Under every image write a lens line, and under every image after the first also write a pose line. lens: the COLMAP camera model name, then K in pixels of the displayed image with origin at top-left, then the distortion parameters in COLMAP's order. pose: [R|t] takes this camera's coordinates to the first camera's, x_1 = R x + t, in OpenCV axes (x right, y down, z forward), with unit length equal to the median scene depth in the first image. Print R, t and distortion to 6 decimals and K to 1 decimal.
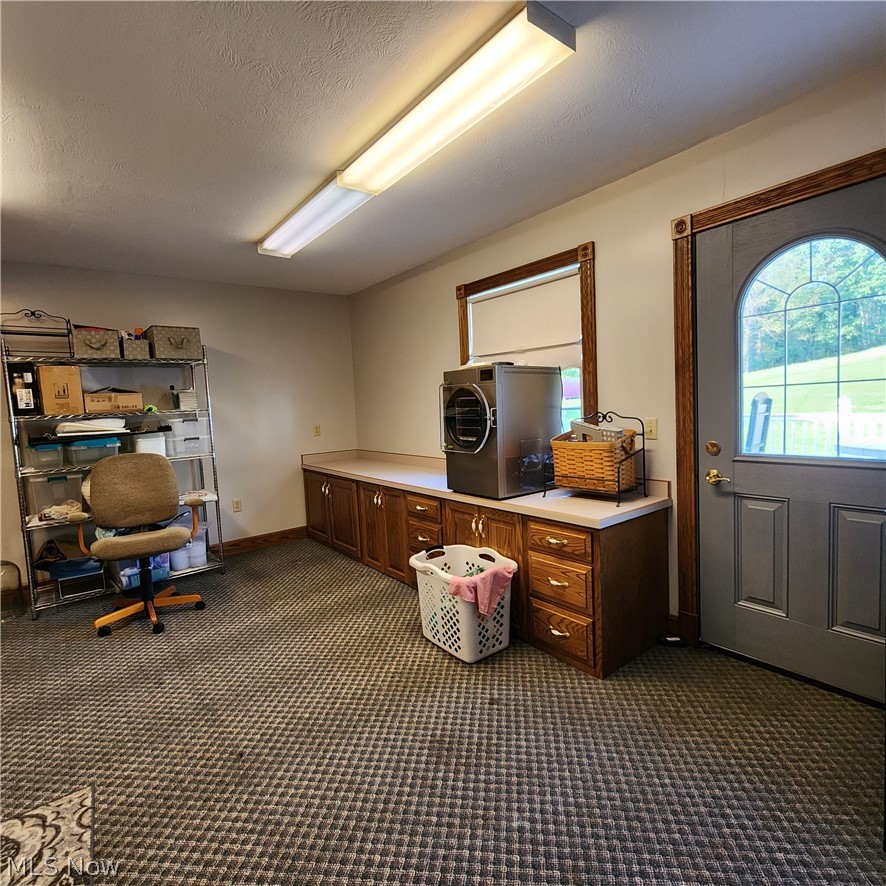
lens RADIAL K [[489.3, 0, 440.8], [0, 489.3, 440.8], [0, 0, 1]] dist [0.000979, 0.000467]
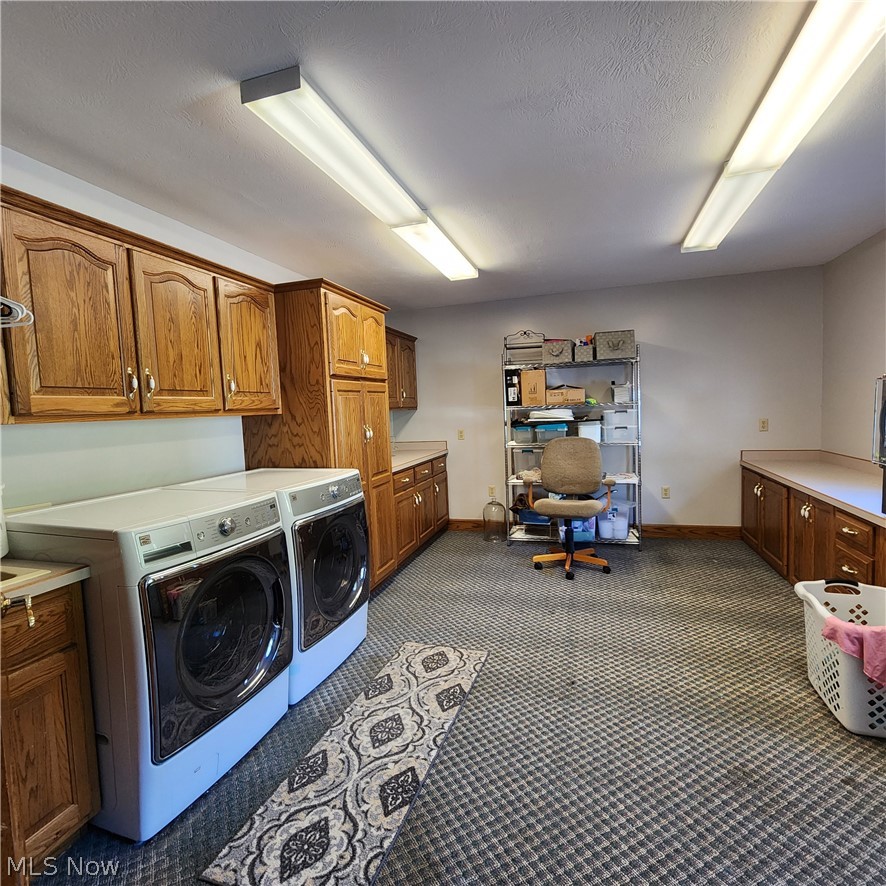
lens RADIAL K [[489.3, 0, 440.8], [0, 489.3, 440.8], [0, 0, 1]] dist [0.000979, 0.000467]
pose [[0.571109, 0.078155, -0.817145, 0.300294], [-0.051985, 0.996903, 0.059015, -0.030400], [0.819226, 0.008775, 0.573403, -0.008549]]
